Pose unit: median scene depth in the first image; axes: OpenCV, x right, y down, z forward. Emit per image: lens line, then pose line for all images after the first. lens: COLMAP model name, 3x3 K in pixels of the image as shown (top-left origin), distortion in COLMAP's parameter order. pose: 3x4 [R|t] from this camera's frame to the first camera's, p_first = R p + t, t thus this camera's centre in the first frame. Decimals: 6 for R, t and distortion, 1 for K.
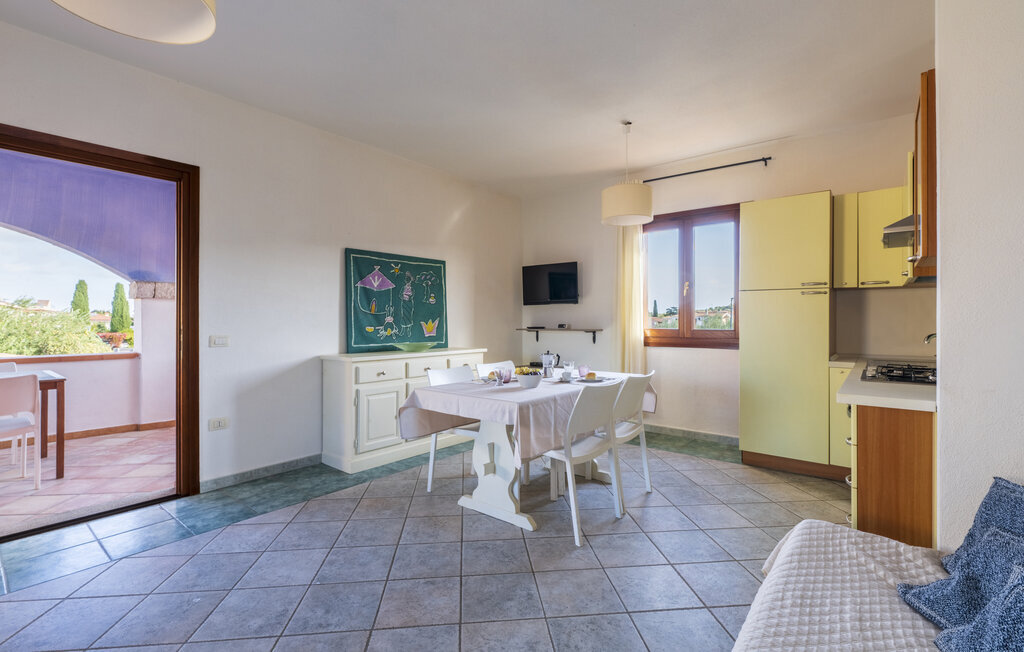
lens RADIAL K [[467.6, 0, 512.0], [0, 467.6, 326.0], [0, 0, 1]] dist [-0.000378, -0.000057]
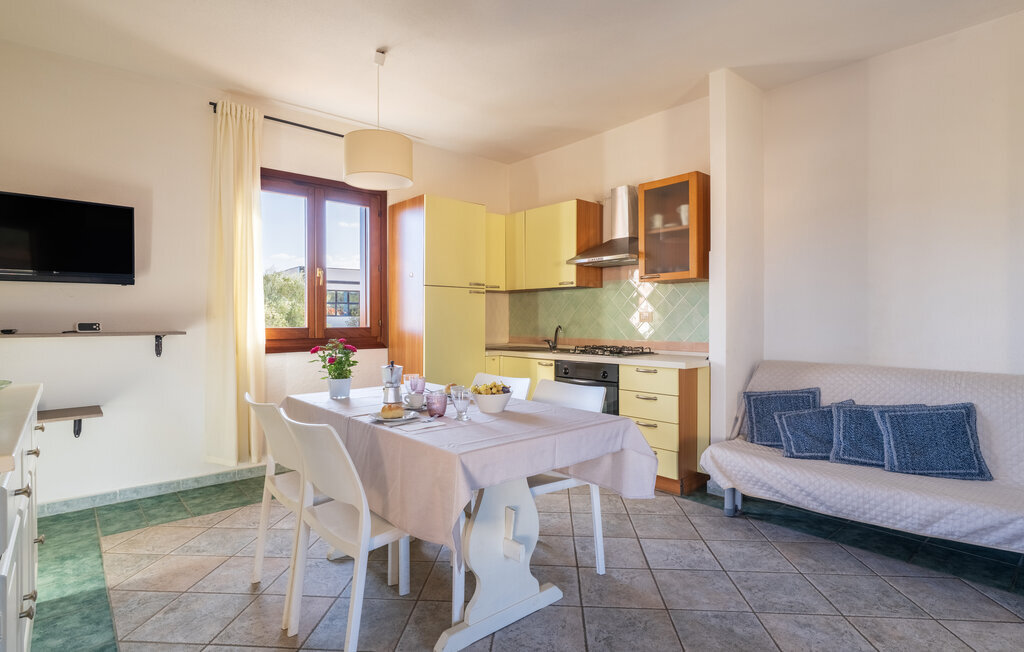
lens RADIAL K [[518.7, 0, 512.0], [0, 518.7, 326.0], [0, 0, 1]] dist [-0.000935, -0.000319]
pose [[0.166038, -0.007576, 0.986090, -0.435541], [0.014546, 0.999881, 0.005233, 0.004210], [-0.986012, 0.013475, 0.166128, 0.529243]]
